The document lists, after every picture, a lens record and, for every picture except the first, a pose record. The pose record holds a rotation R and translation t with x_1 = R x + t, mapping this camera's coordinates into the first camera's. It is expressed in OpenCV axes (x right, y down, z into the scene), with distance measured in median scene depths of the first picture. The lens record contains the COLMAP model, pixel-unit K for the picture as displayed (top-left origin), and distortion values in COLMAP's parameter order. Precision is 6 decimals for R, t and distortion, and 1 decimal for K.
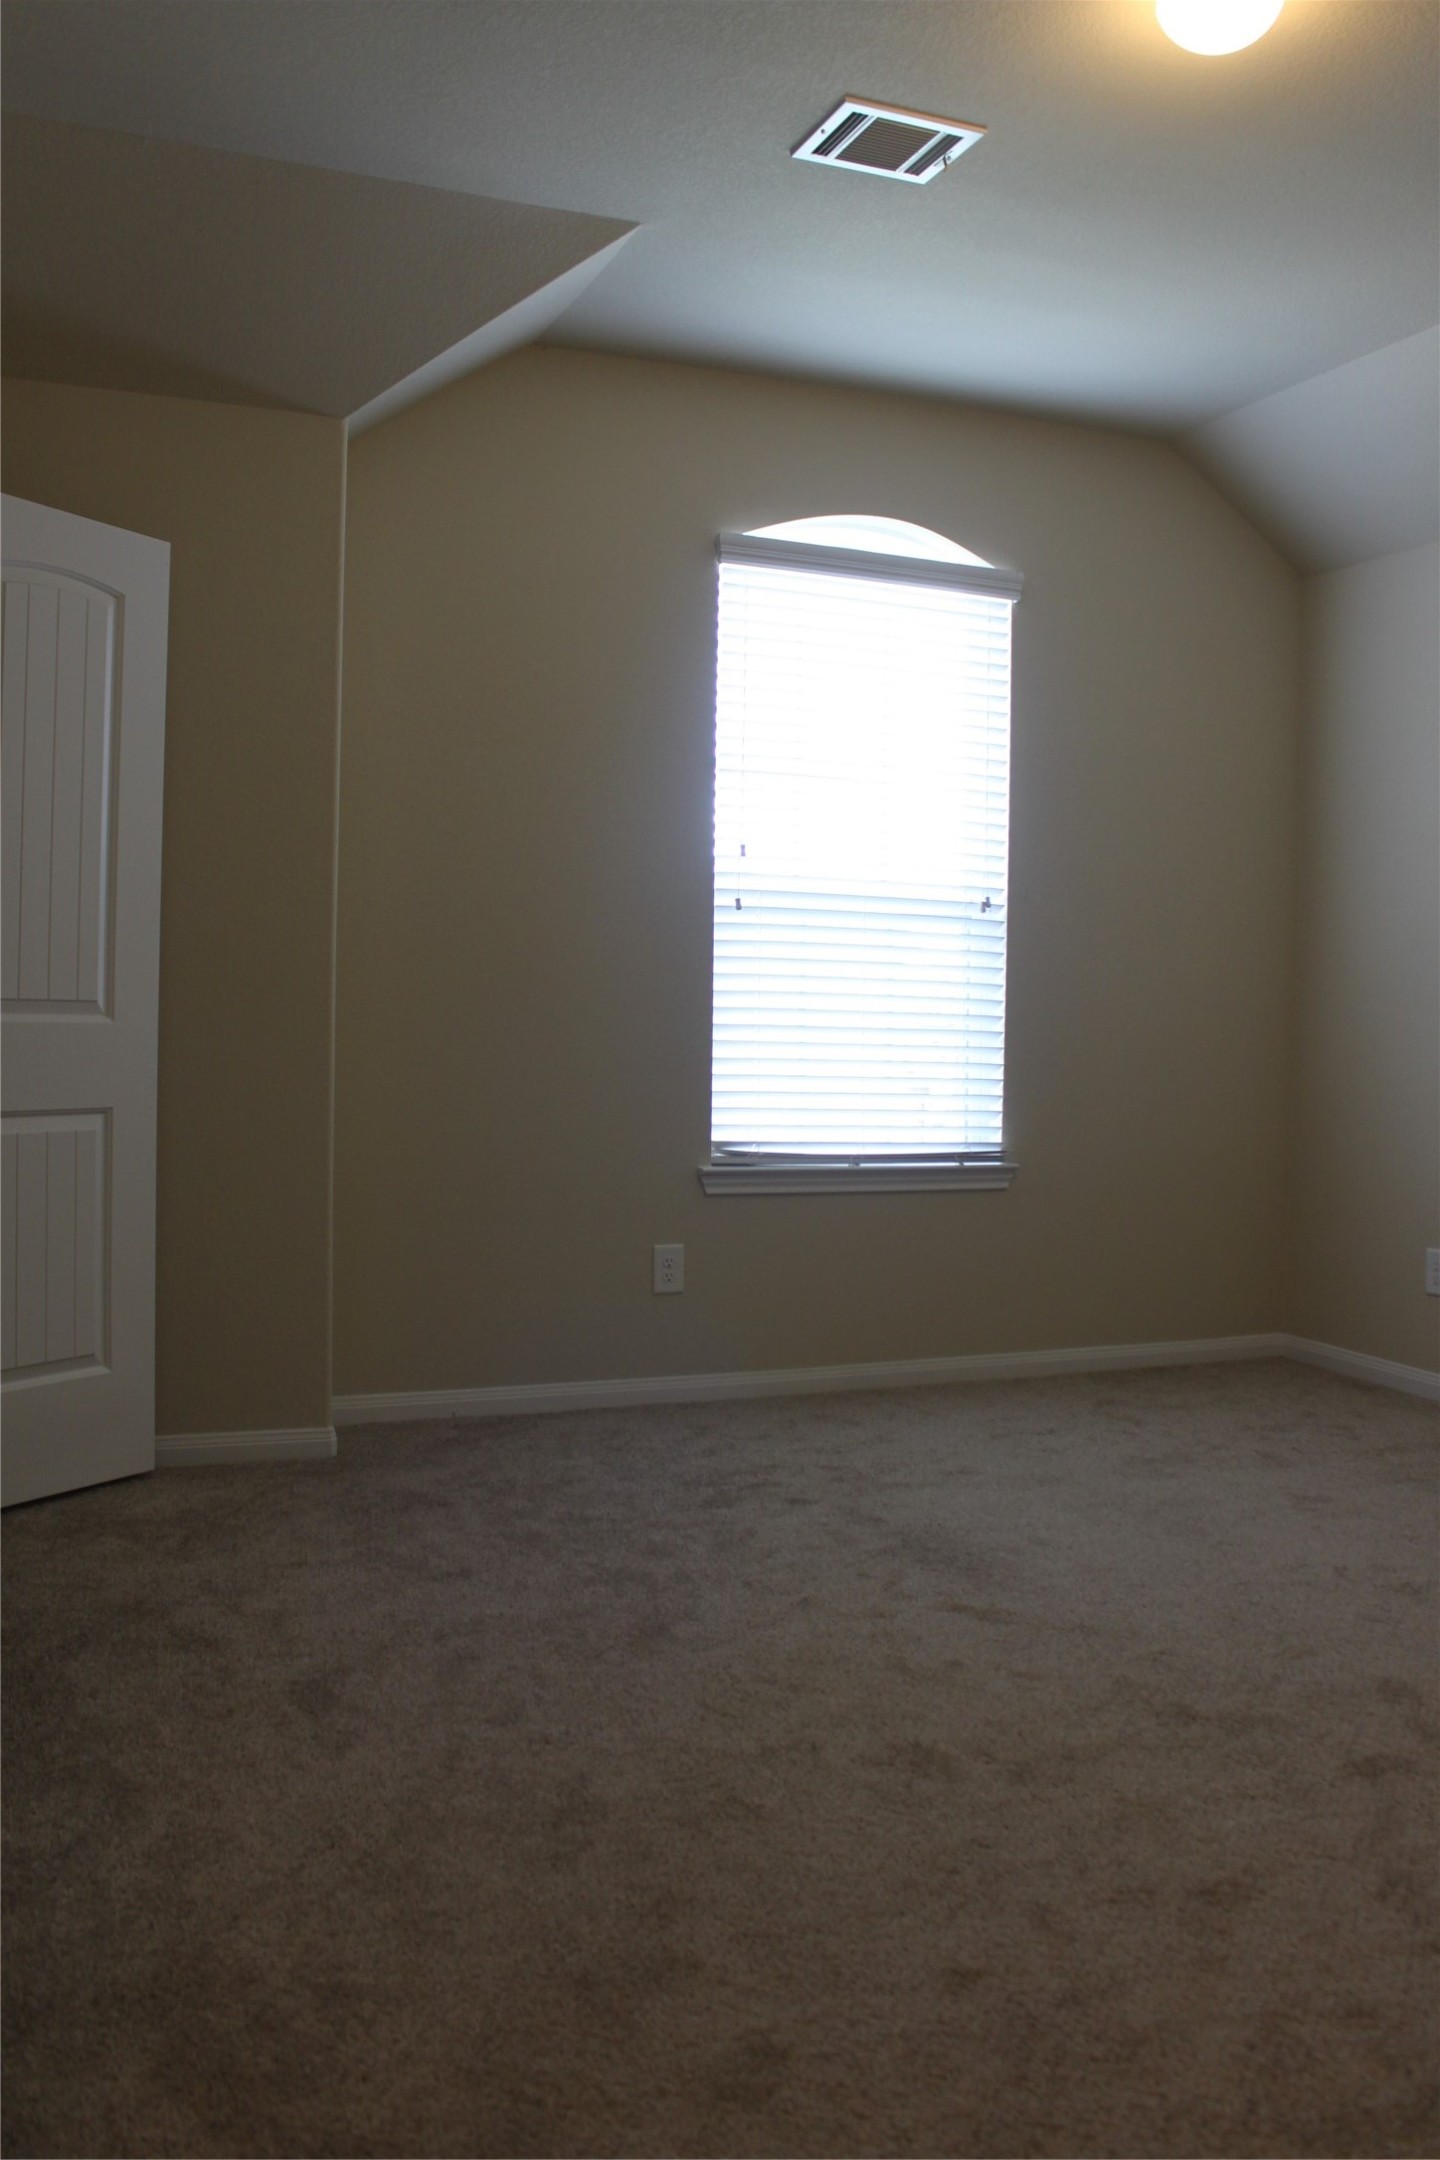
lens RADIAL K [[1915.6, 0, 720.0], [0, 1915.6, 1080.0], [0, 0, 1]] dist [-0.131735, 0.122704]
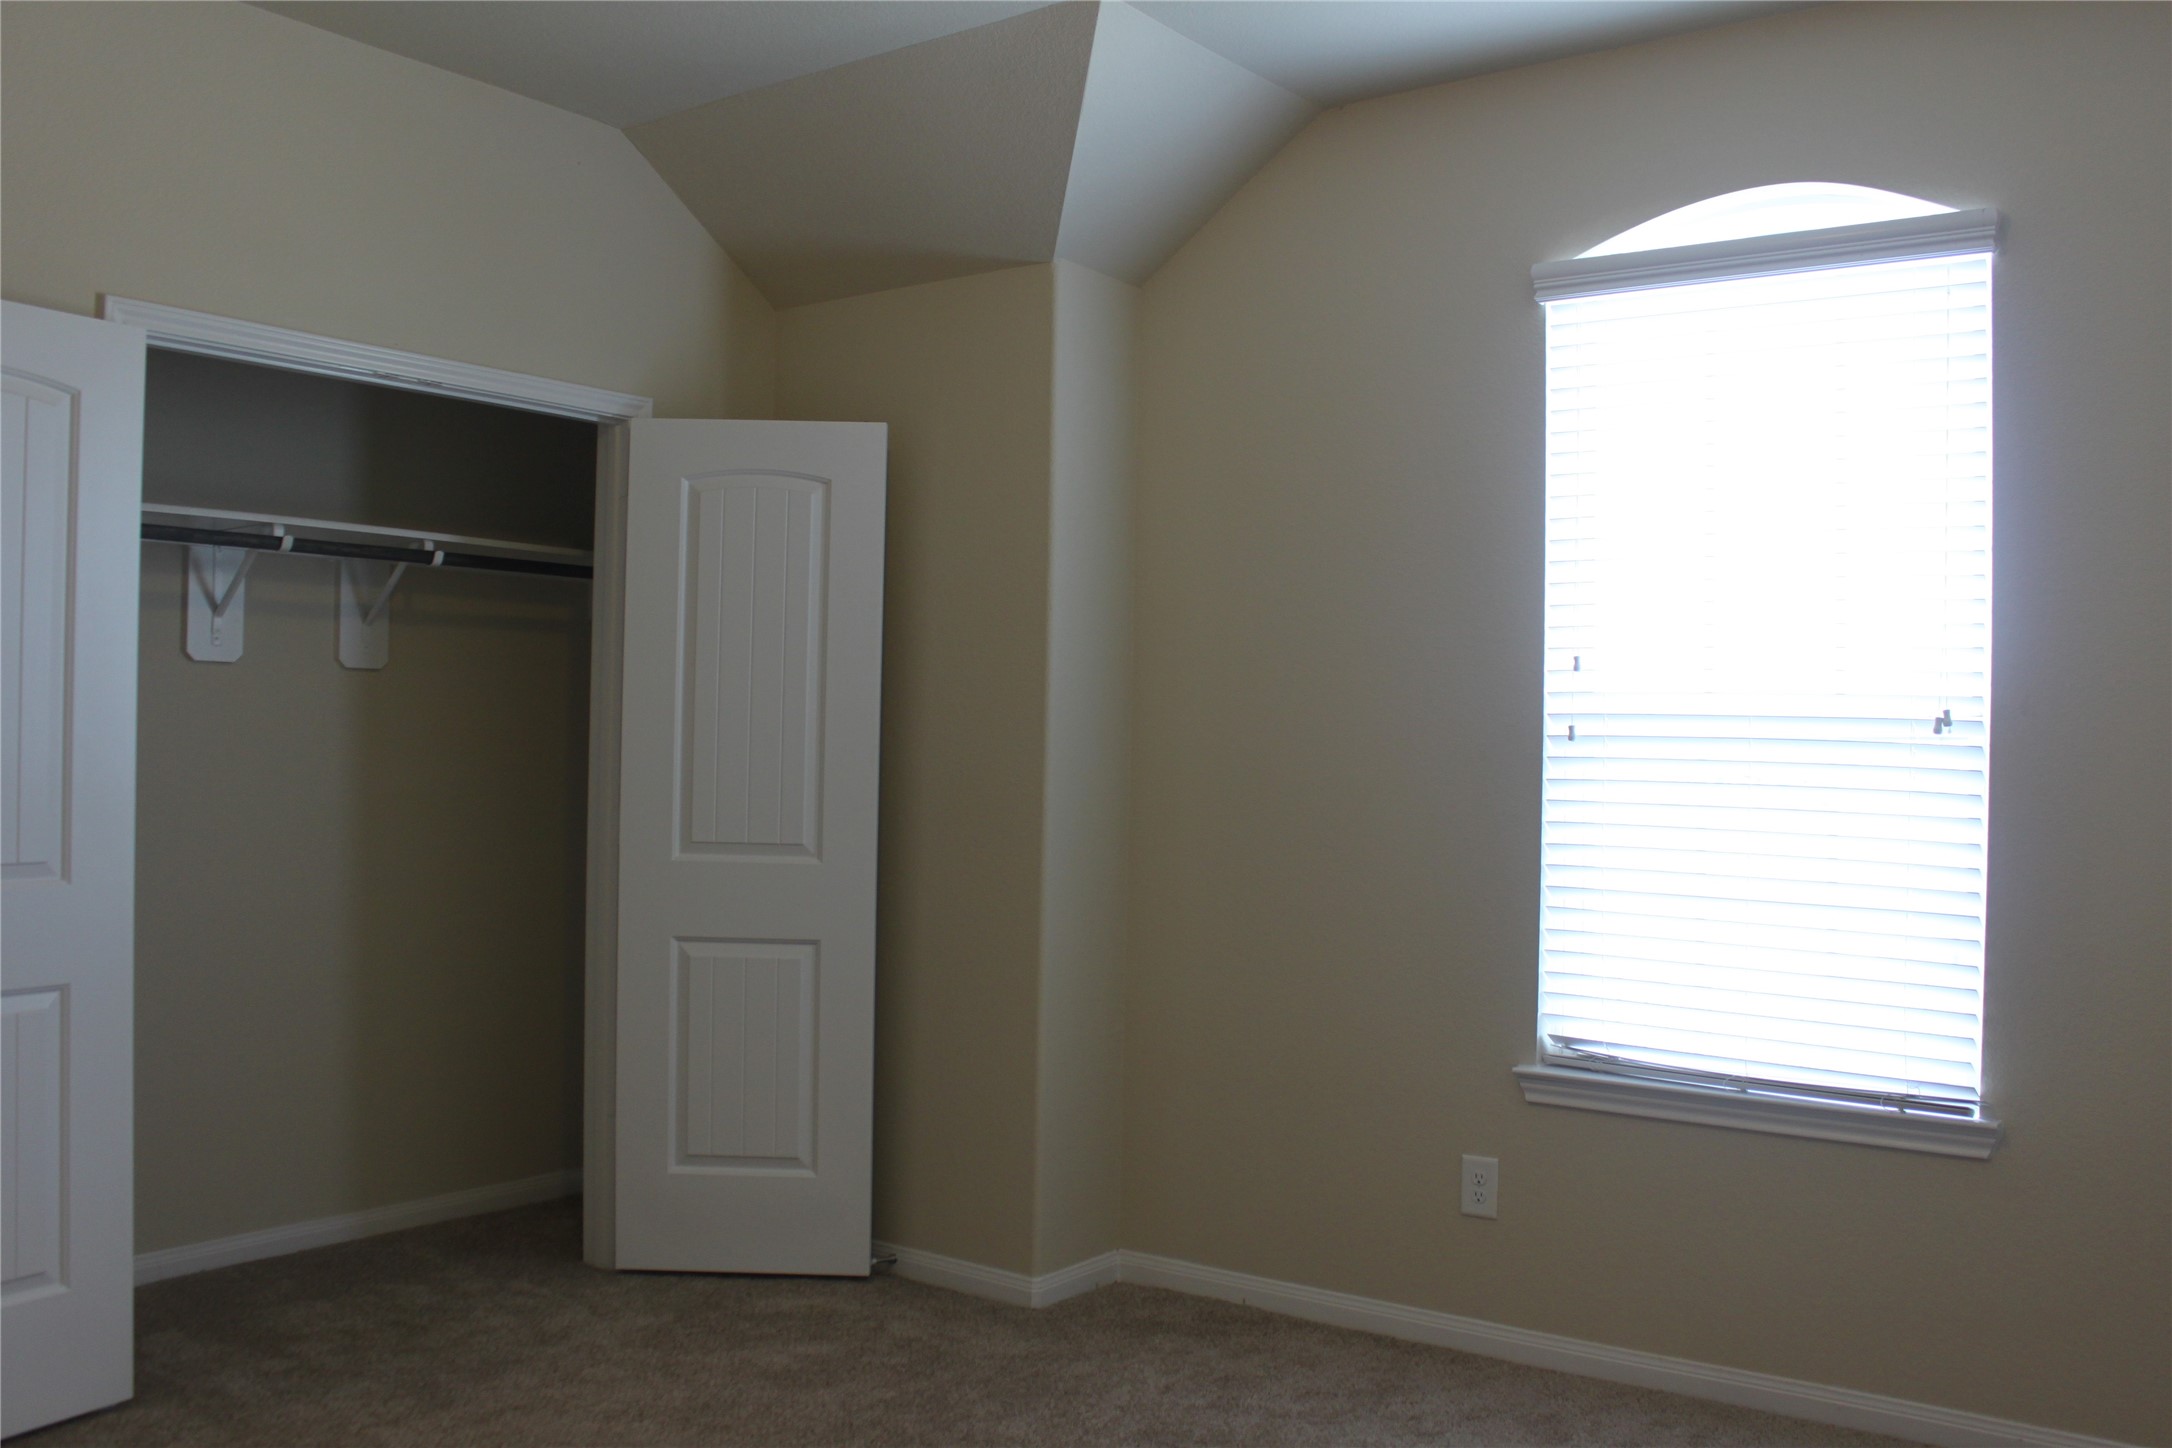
lens RADIAL K [[1926.2, 0, 1086.0], [0, 1926.2, 724.0], [0, 0, 1]] dist [-0.131735, 0.122704]
pose [[0.509614, -0.012982, -0.860305, 0.577973], [-0.034473, 0.998775, -0.035492, -0.061291], [0.859712, 0.047744, 0.508542, 0.437273]]
